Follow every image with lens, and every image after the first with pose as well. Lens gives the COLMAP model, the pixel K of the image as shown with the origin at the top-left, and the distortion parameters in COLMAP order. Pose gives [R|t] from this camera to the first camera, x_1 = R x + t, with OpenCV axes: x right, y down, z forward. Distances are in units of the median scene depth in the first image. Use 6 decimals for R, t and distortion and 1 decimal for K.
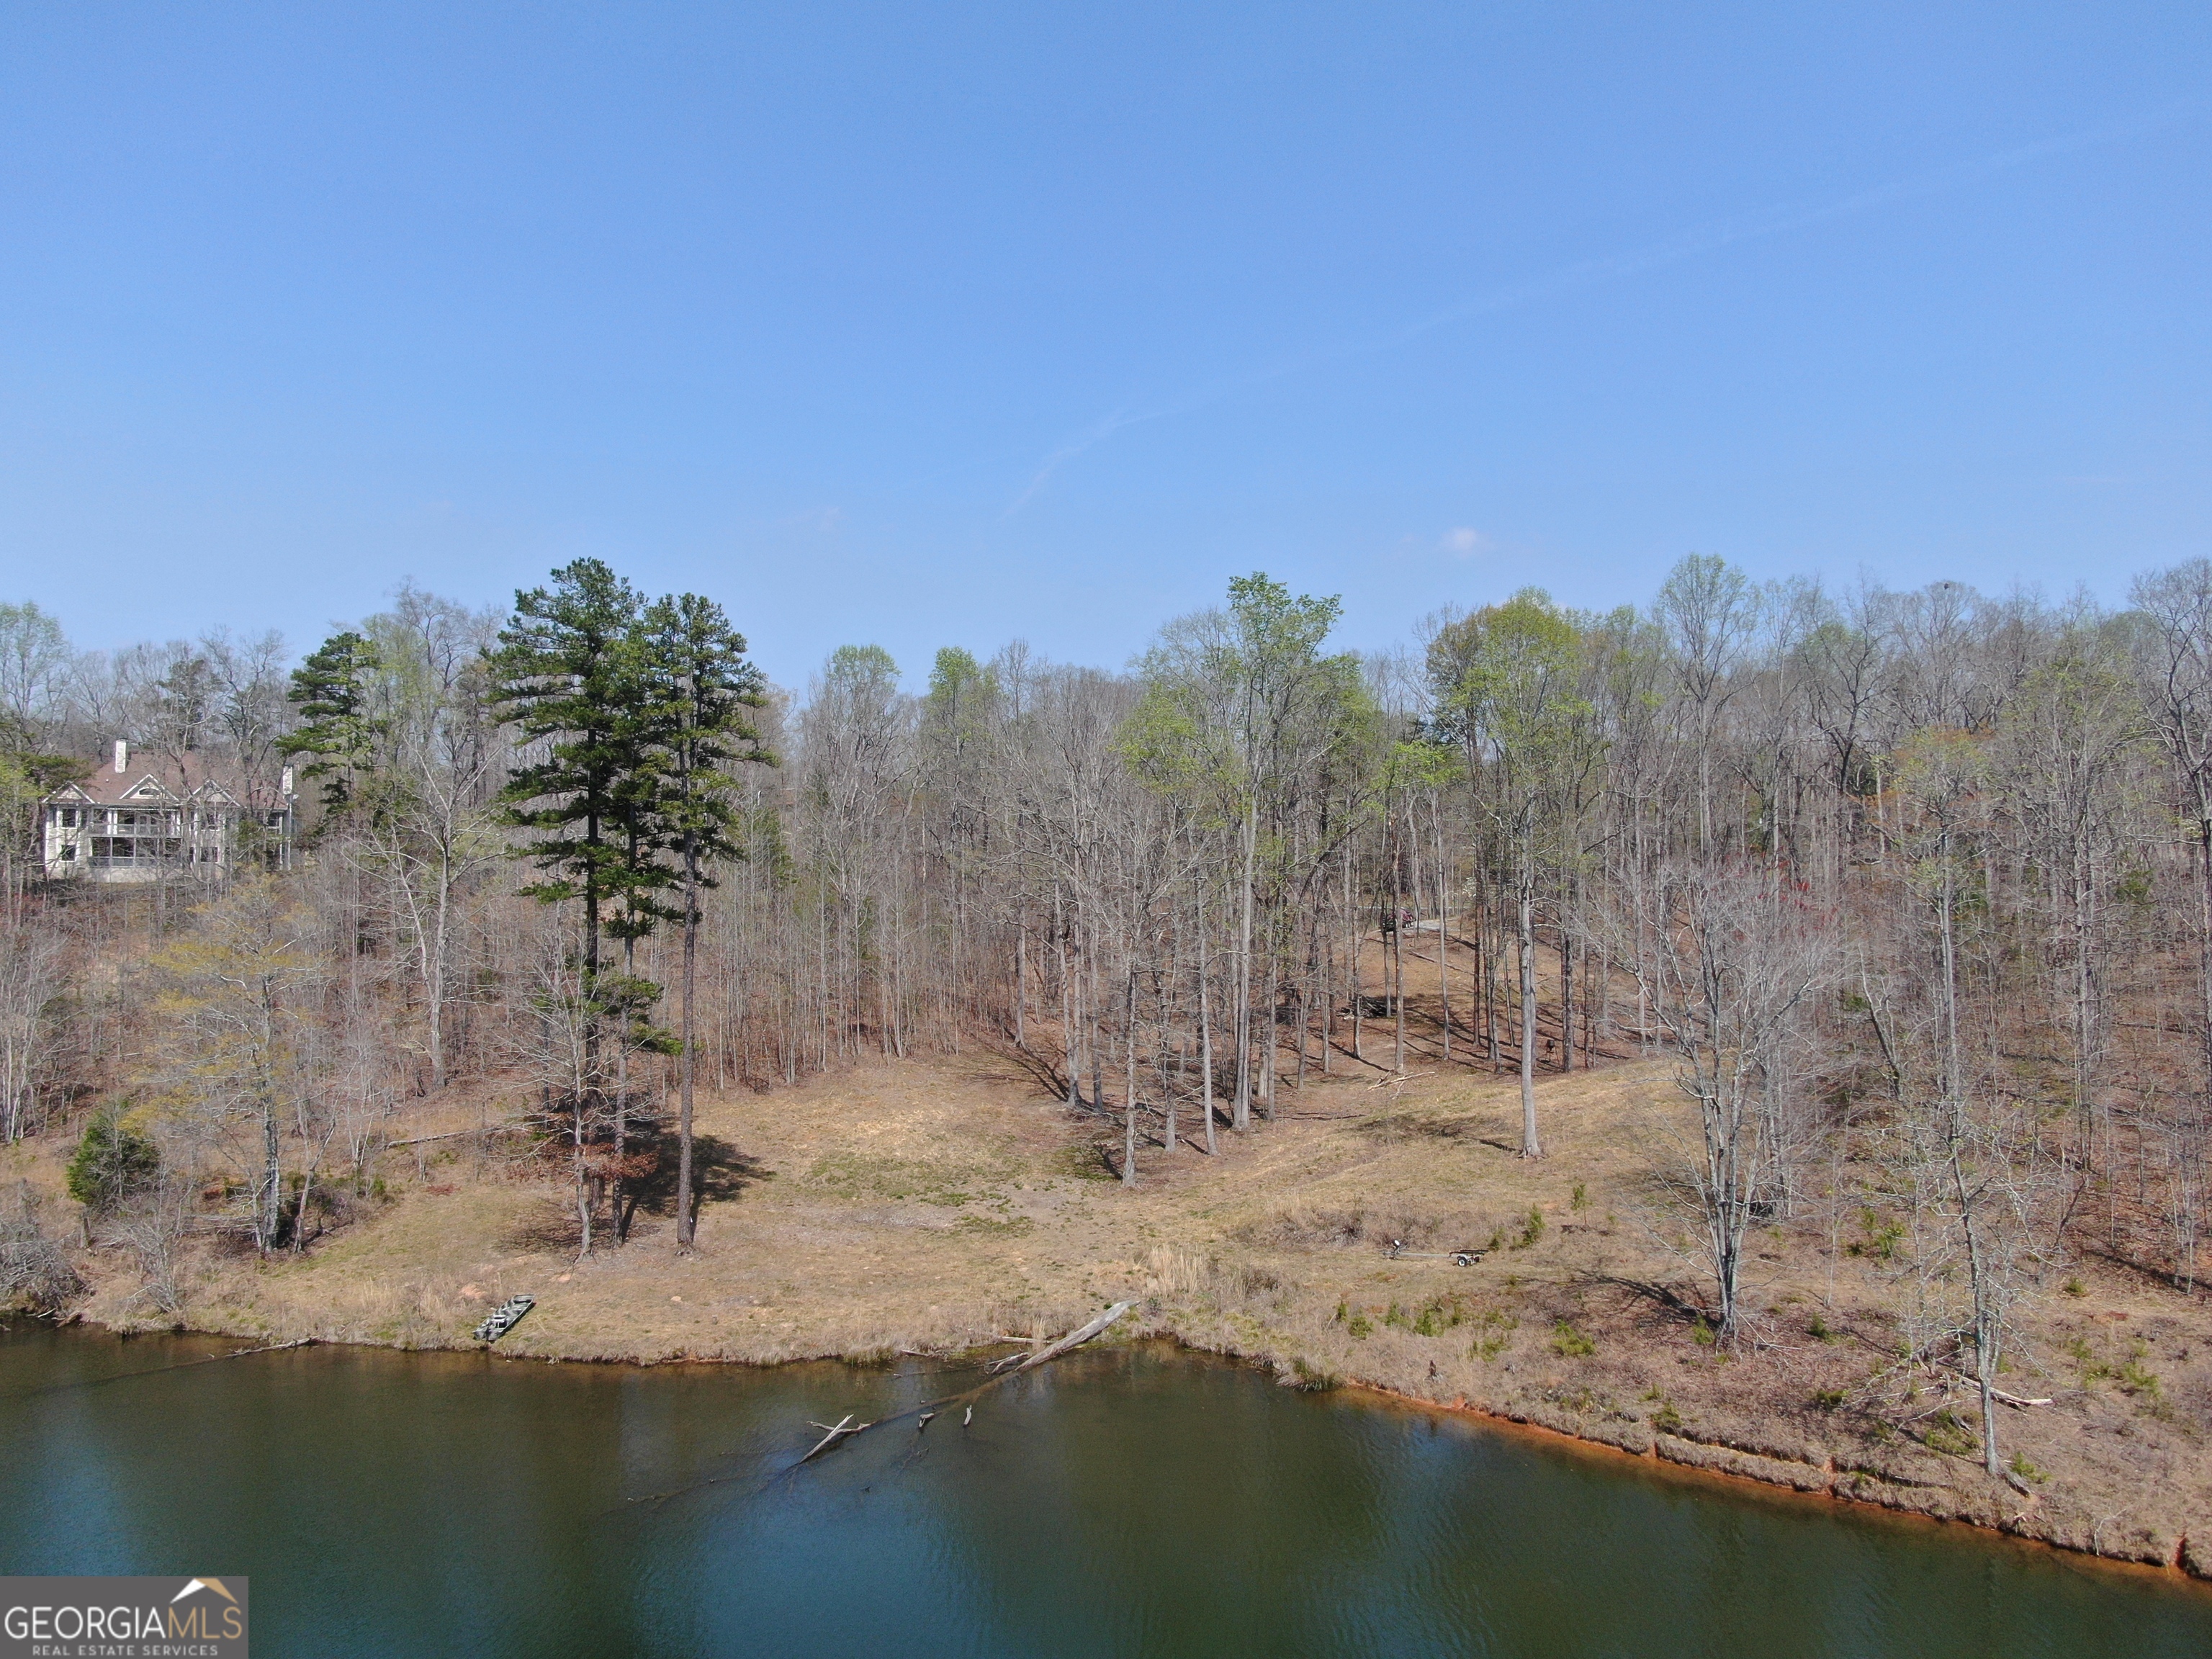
lens RADIAL K [[1578.0, 0, 1113.8], [0, 1578.0, 852.6], [0, 0, 1]] dist [-0.024622, -0.001737]
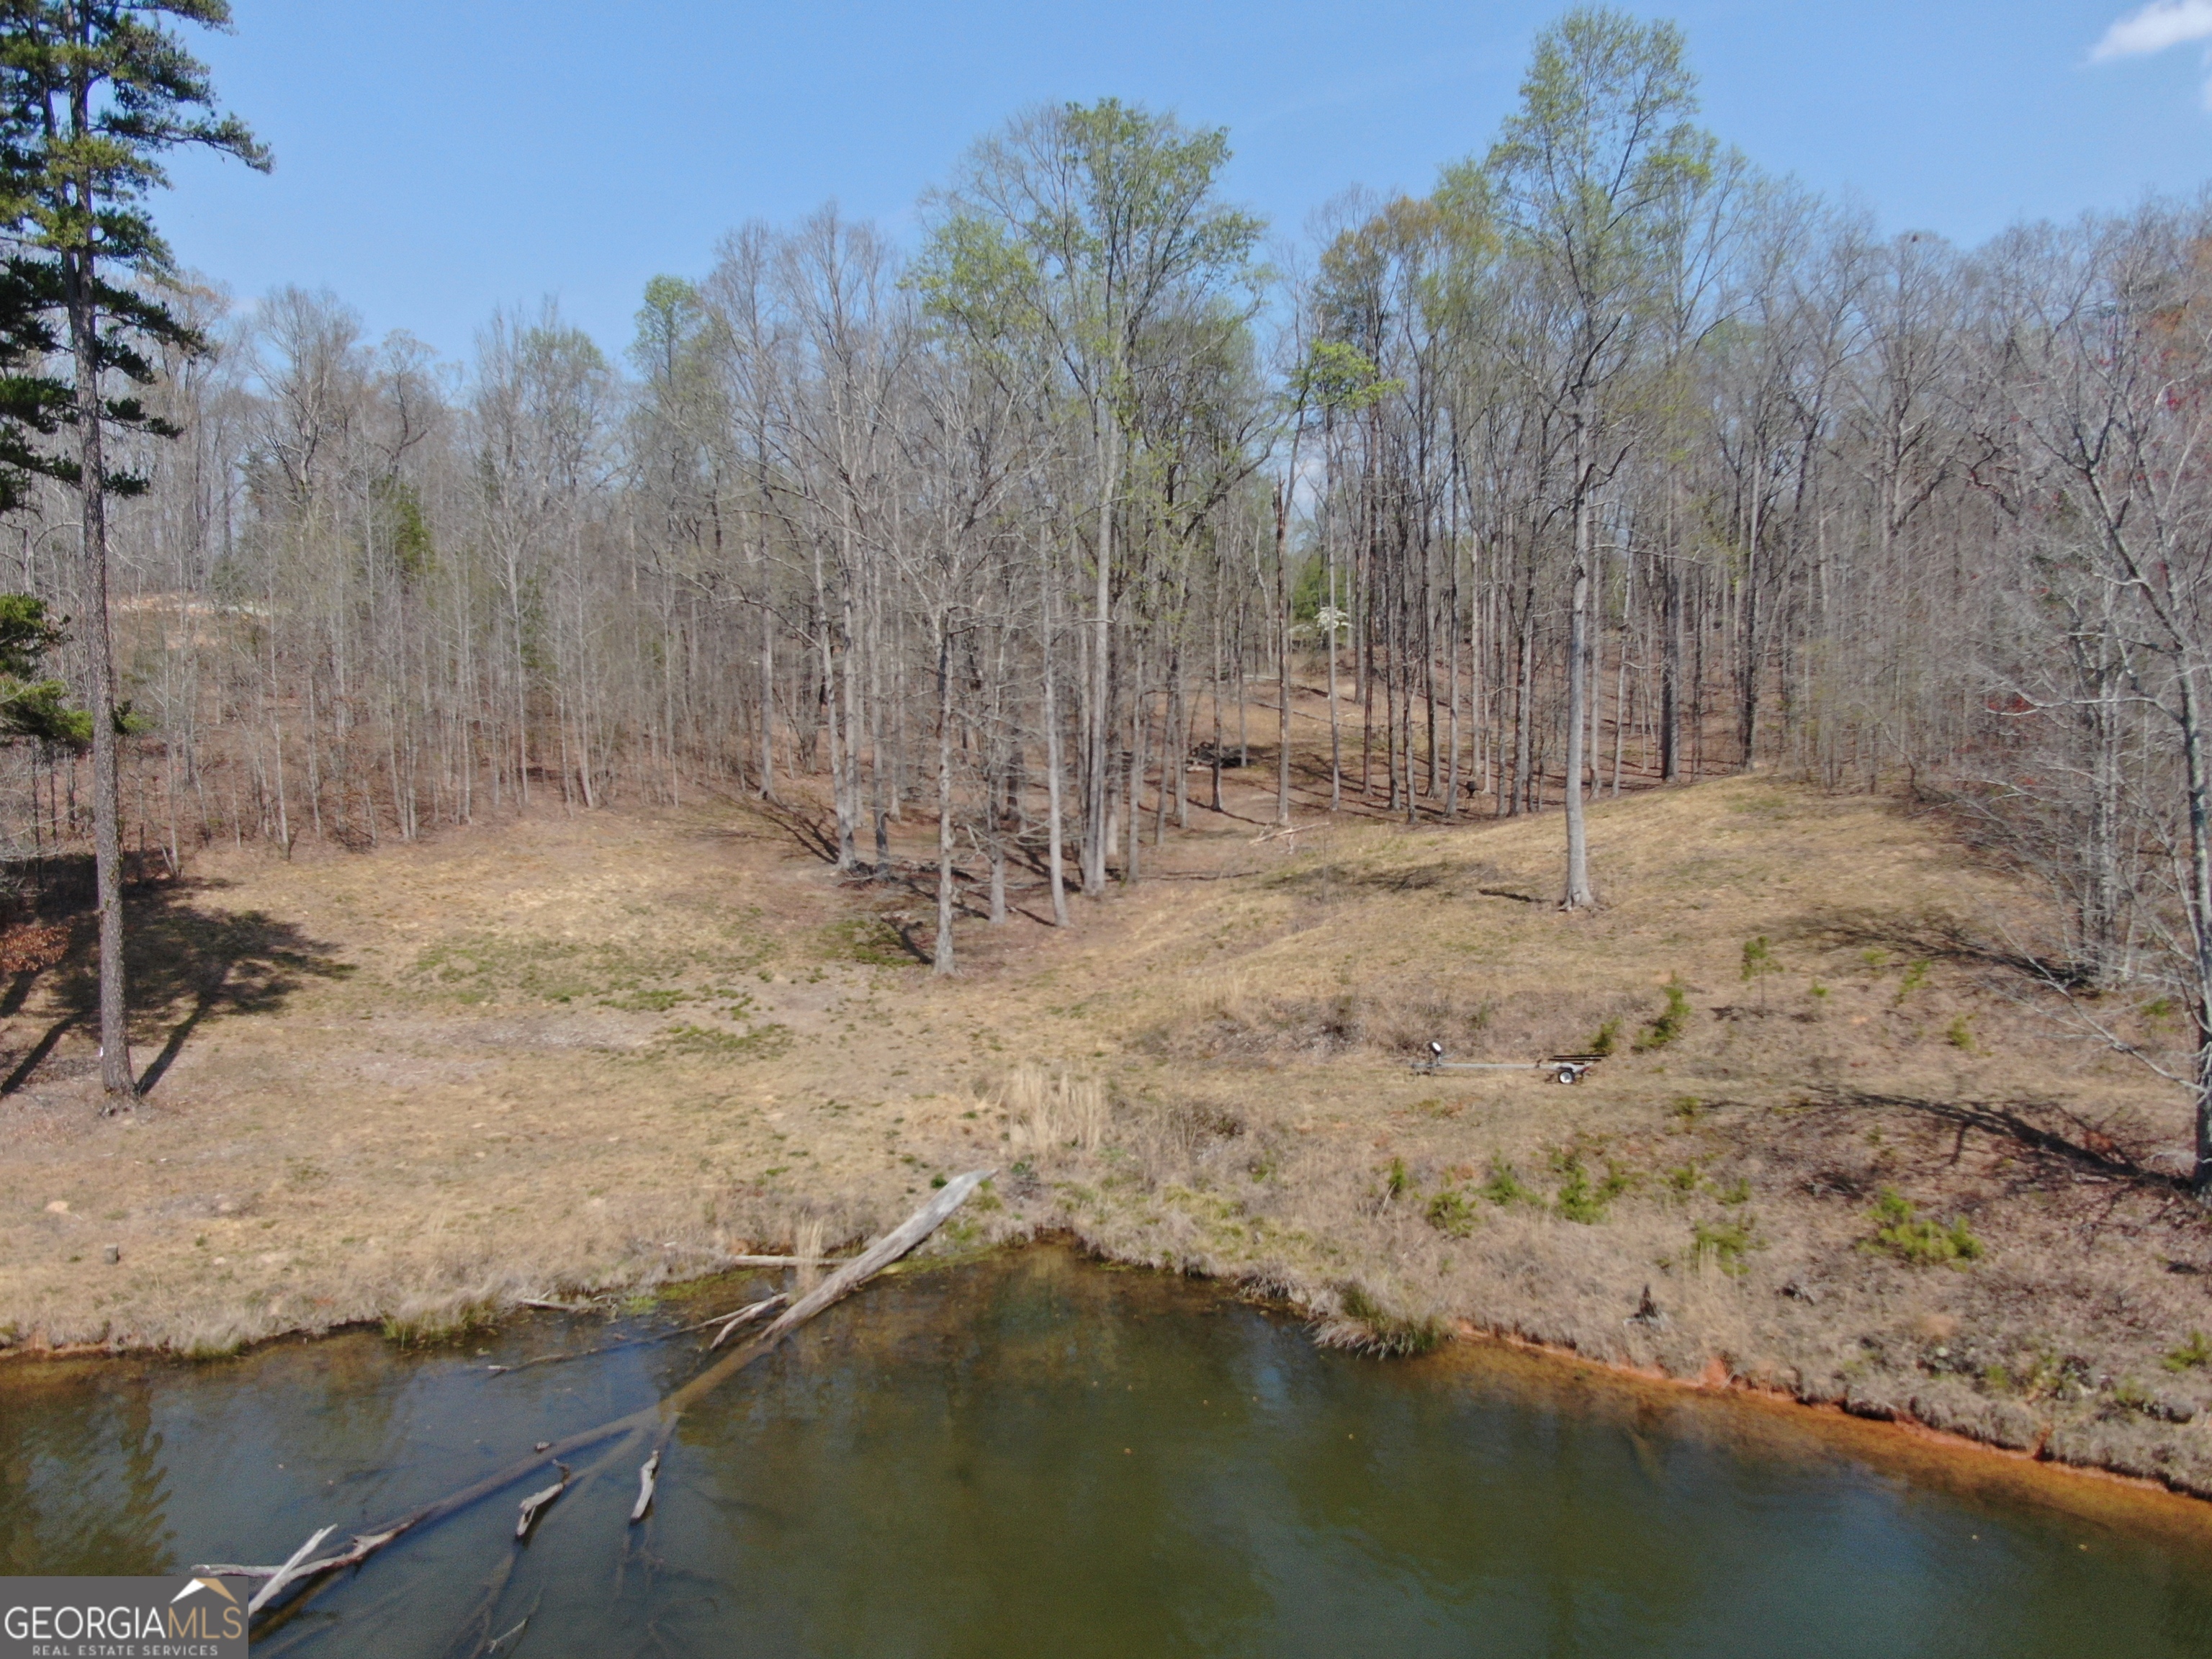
lens RADIAL K [[1578.0, 0, 1113.8], [0, 1578.0, 852.6], [0, 0, 1]] dist [-0.024622, -0.001737]
pose [[0.988049, -0.014723, 0.153433, -0.023229], [-0.003258, 0.993211, 0.116284, 0.106371], [-0.154103, -0.115394, 0.981293, 0.443157]]
